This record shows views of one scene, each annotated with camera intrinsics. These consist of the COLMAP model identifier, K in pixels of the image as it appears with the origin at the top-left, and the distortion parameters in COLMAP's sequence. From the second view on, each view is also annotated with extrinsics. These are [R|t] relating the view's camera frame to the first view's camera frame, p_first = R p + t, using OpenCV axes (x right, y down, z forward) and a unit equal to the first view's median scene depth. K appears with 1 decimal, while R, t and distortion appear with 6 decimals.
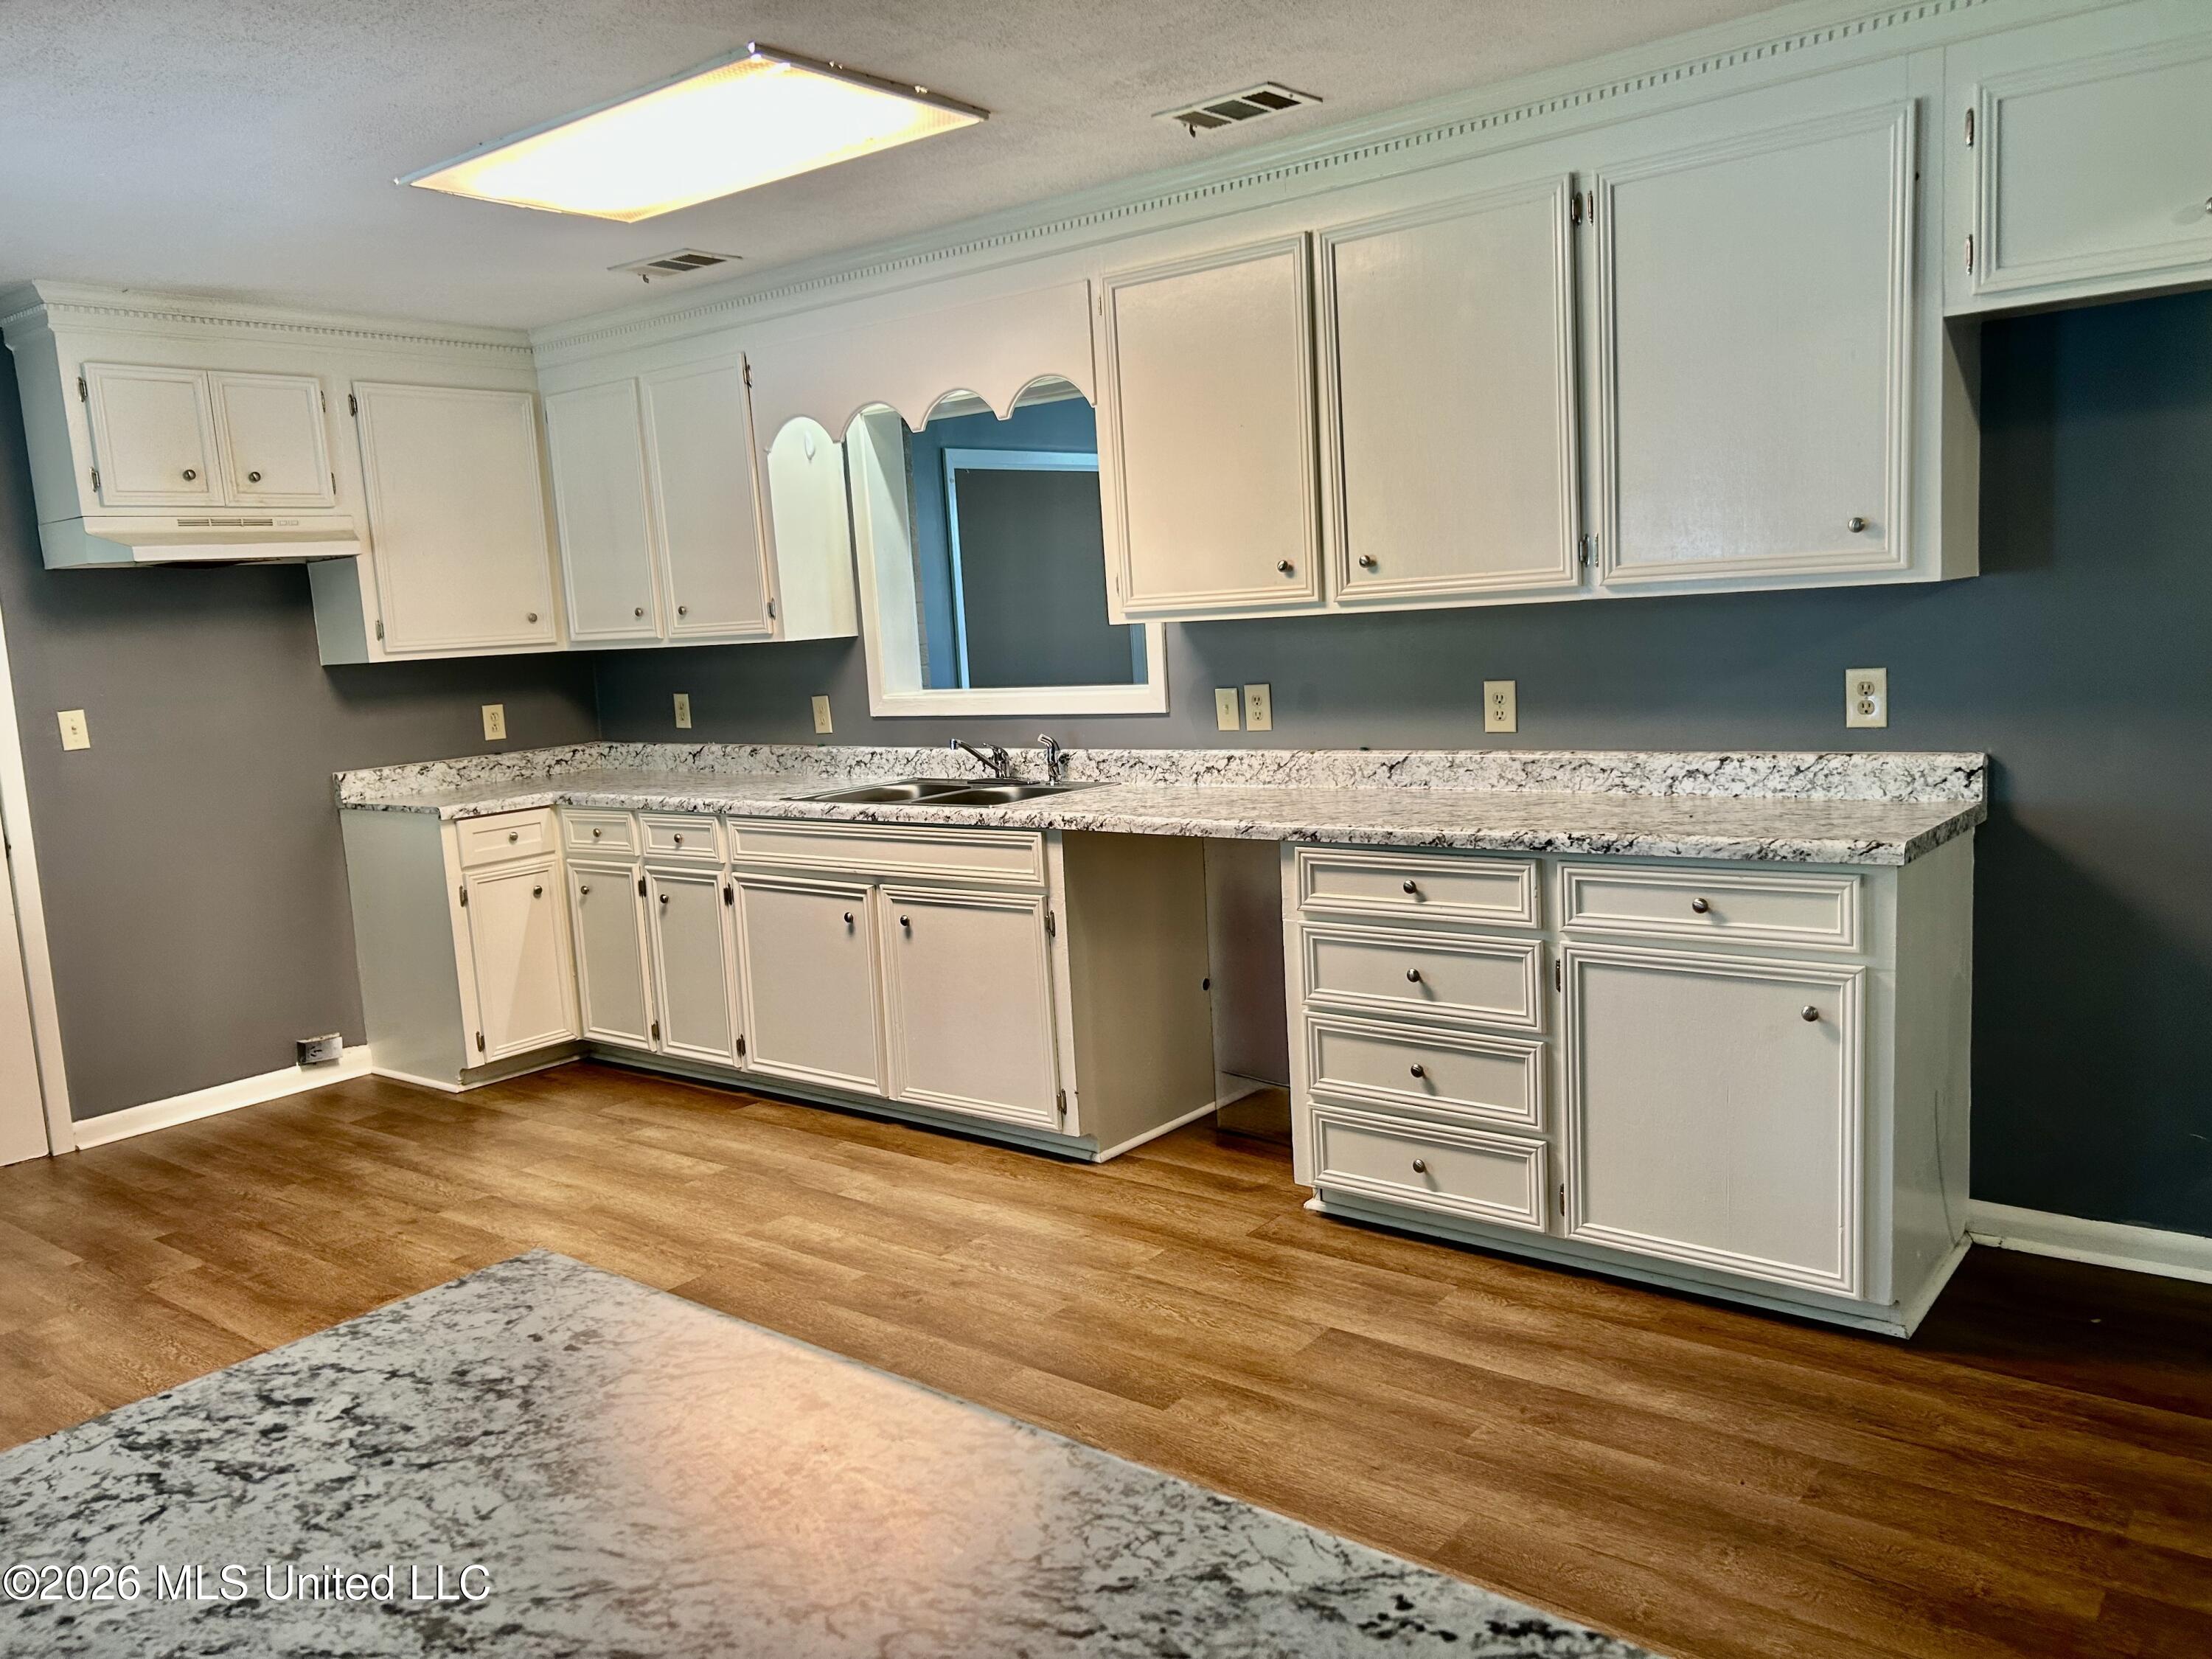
lens RADIAL K [[1658.7, 0, 1116.9], [0, 1658.7, 832.3], [0, 0, 1]] dist [0.065034, -0.071180]
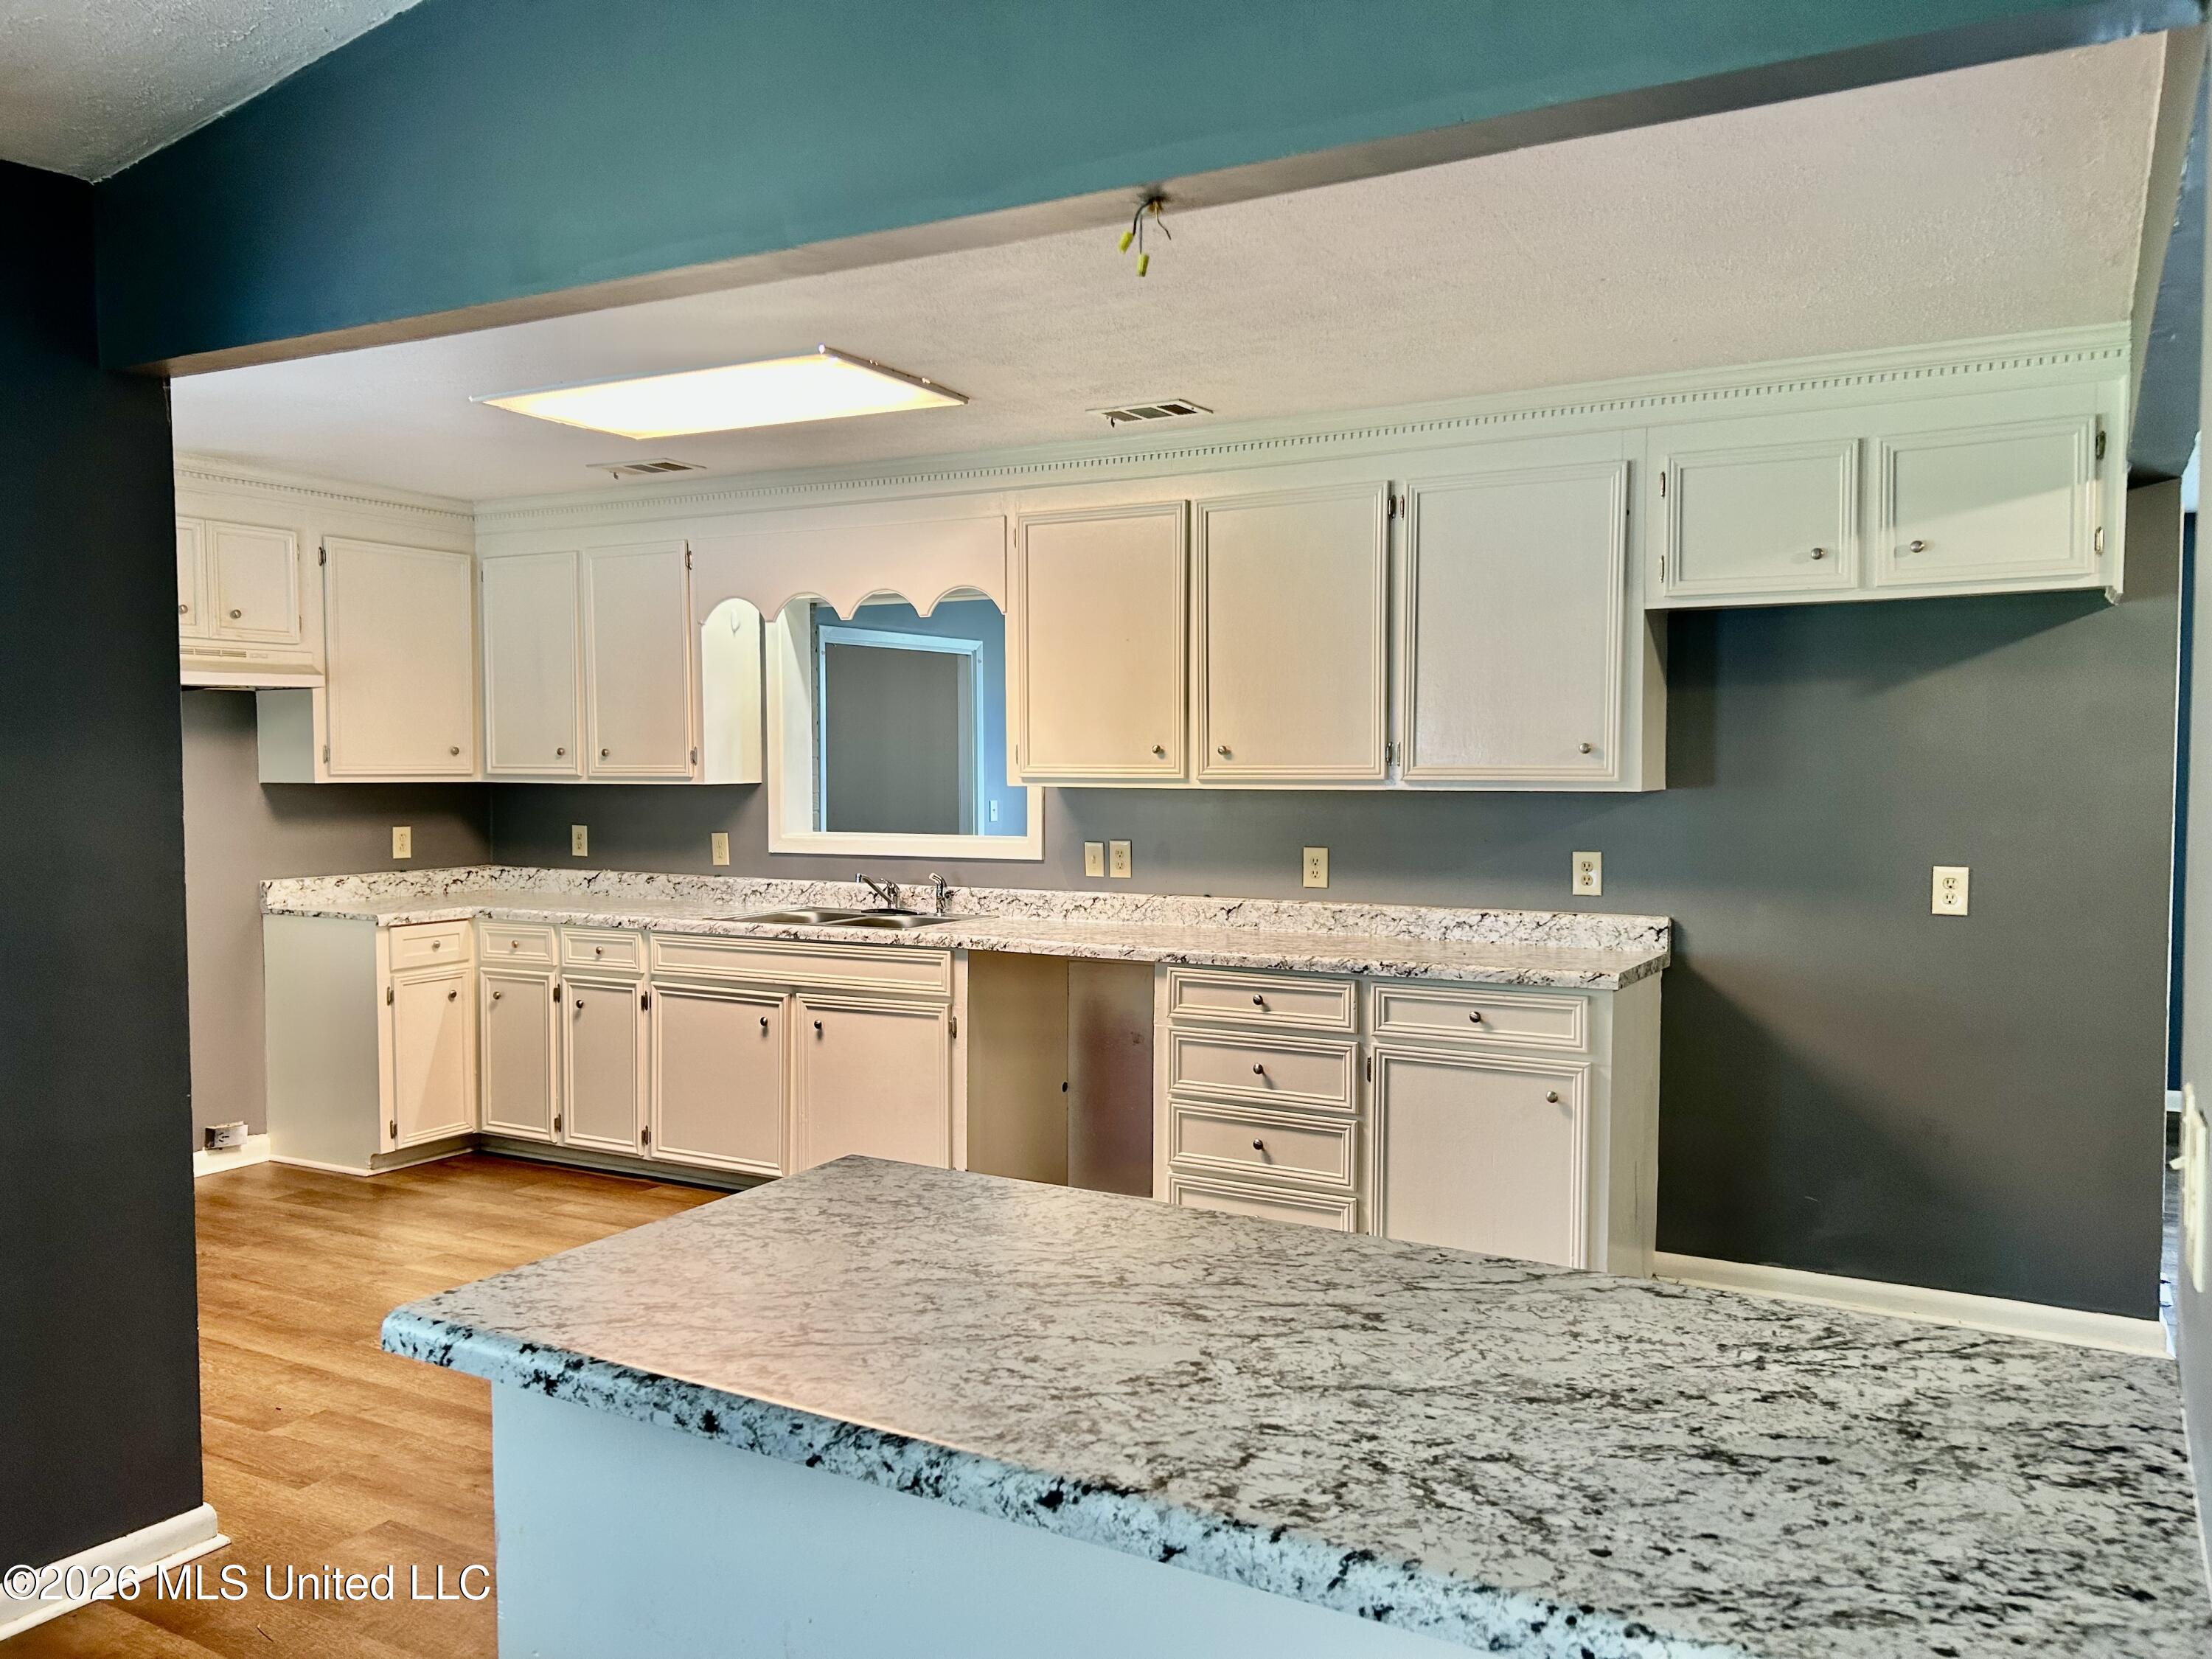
lens RADIAL K [[1658.7, 0, 1109.0], [0, 1658.7, 846.1], [0, 0, 1]] dist [0.065034, -0.071180]
pose [[0.985518, 0.050816, 0.161775, -0.124599], [-0.035951, 0.994968, -0.093521, 0.031019], [-0.165713, 0.086351, 0.982386, -0.214249]]
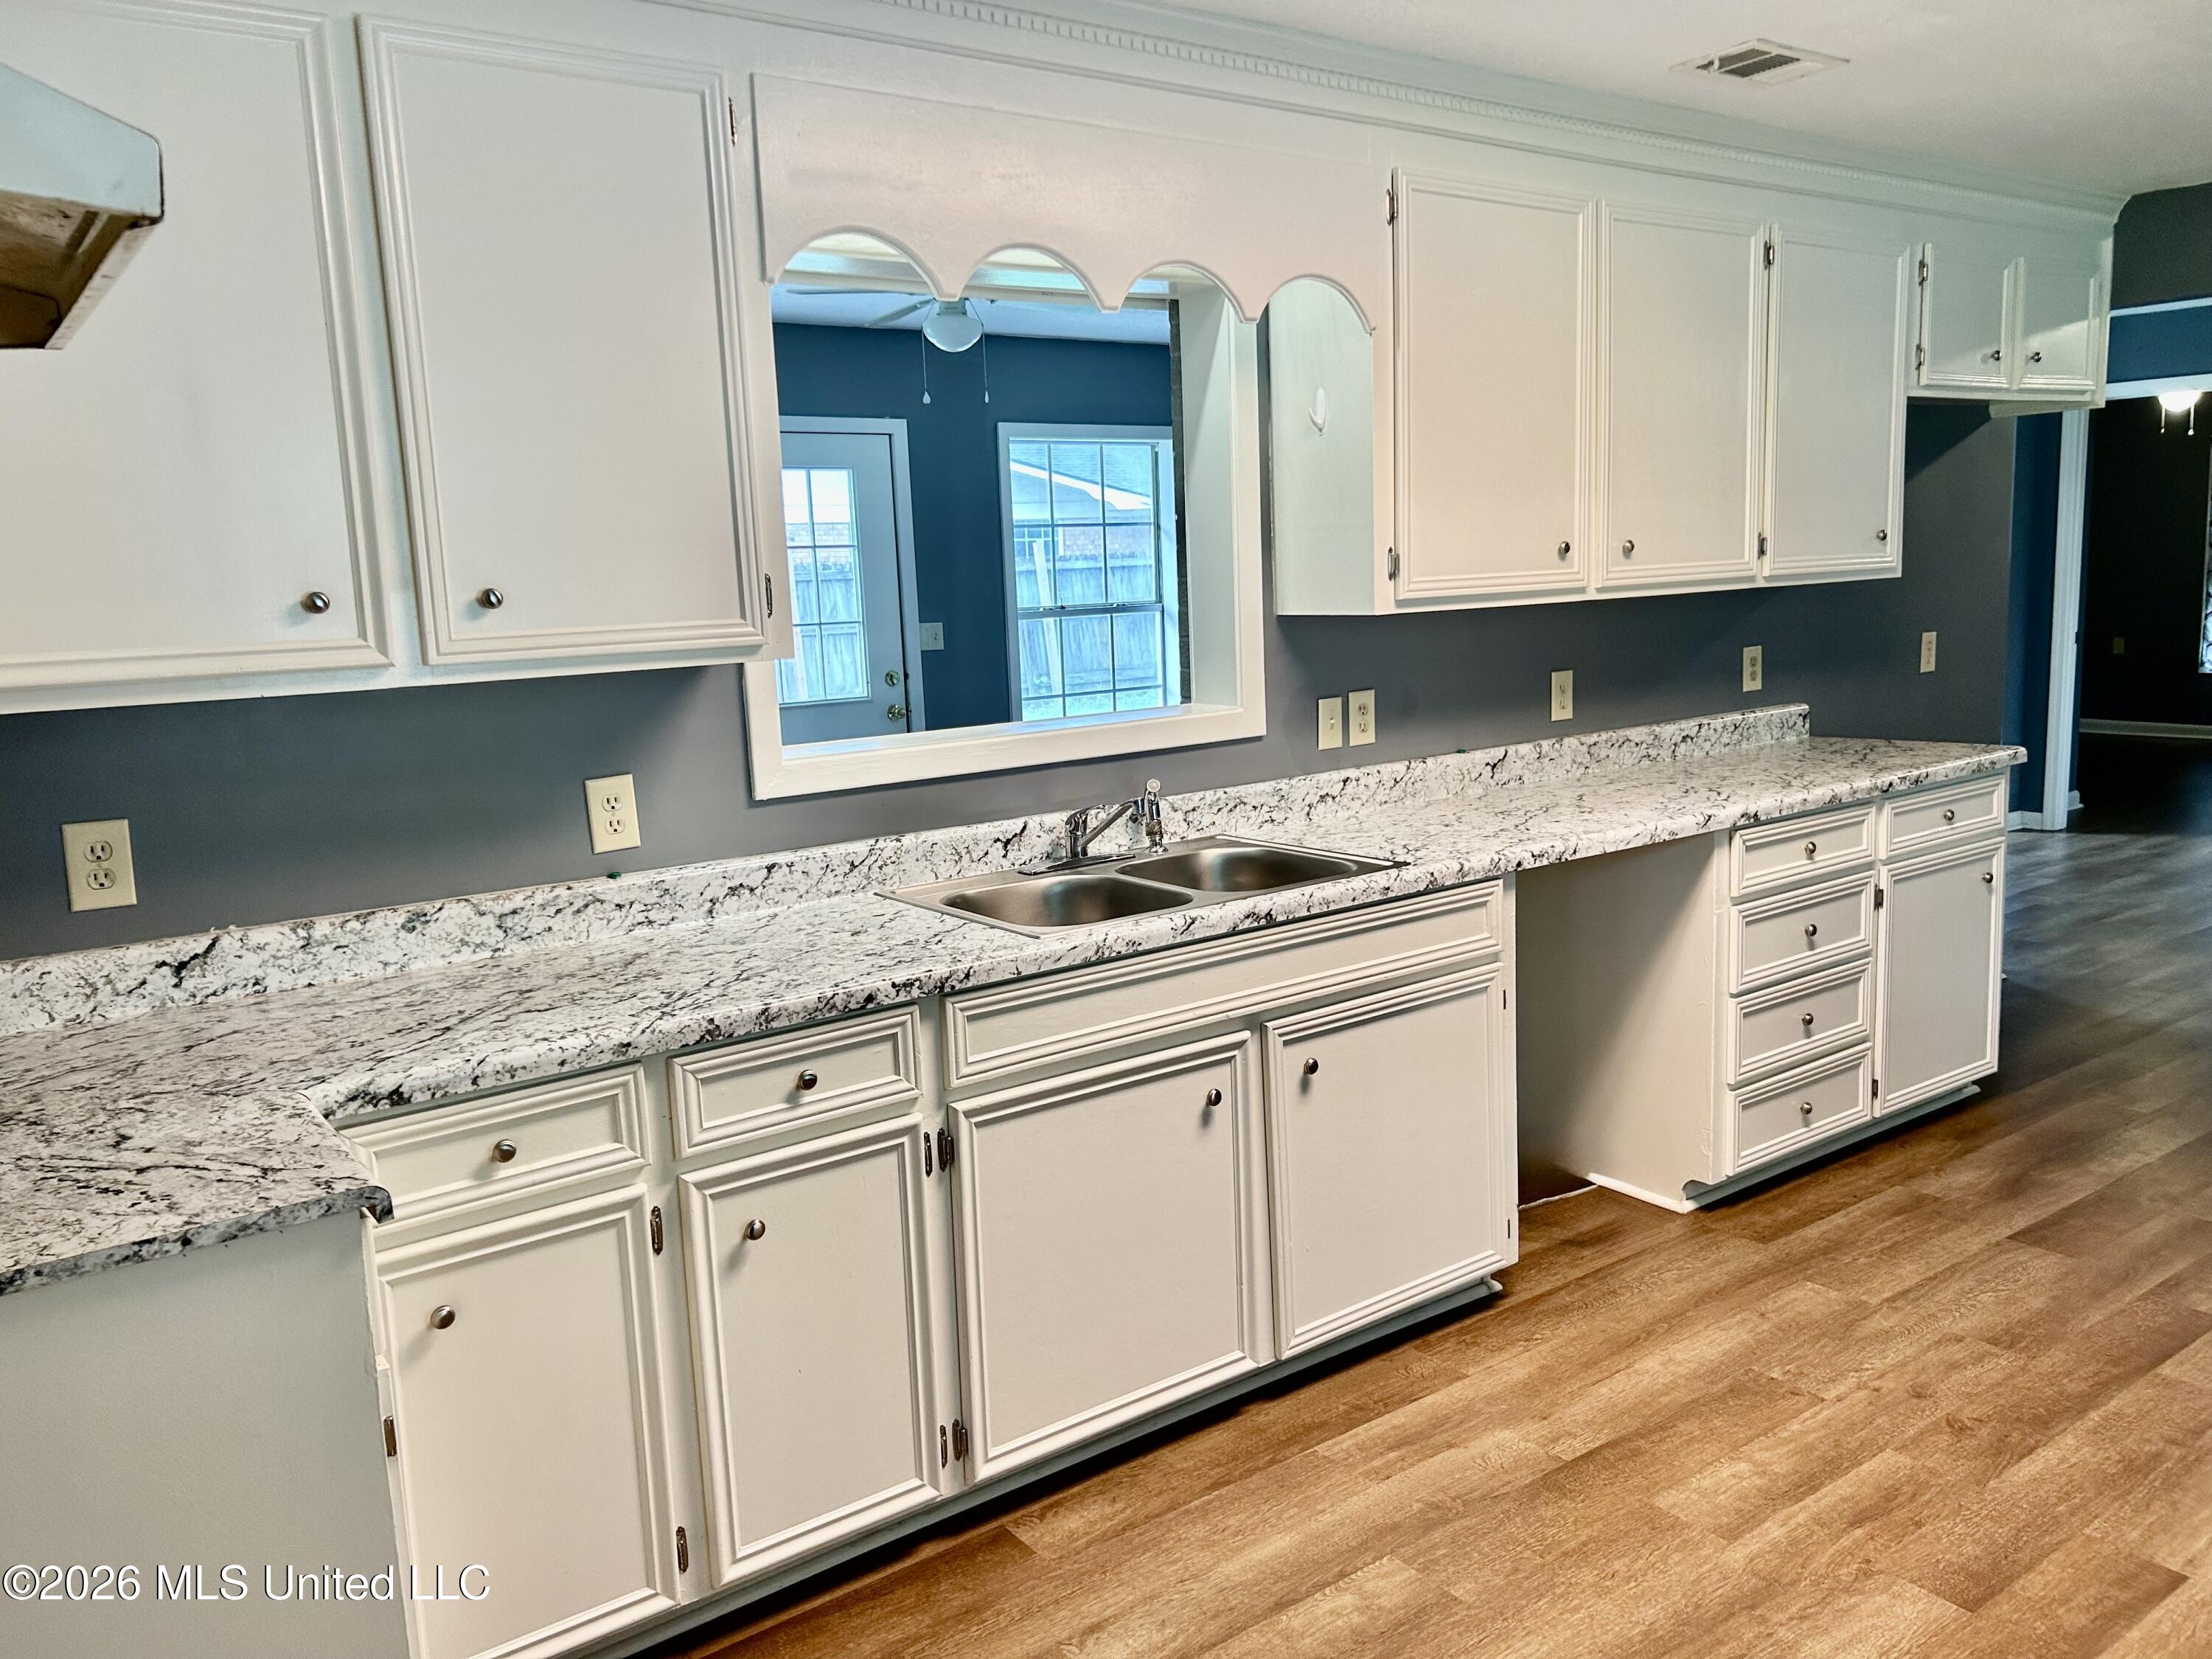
lens RADIAL K [[1658.7, 0, 1121.9], [0, 1658.7, 820.1], [0, 0, 1]] dist [0.065034, -0.071180]
pose [[0.266510, -0.099206, 0.958713, -0.779258], [0.154964, 0.986159, 0.058968, -0.093694], [-0.951293, 0.132850, 0.278195, 0.896285]]
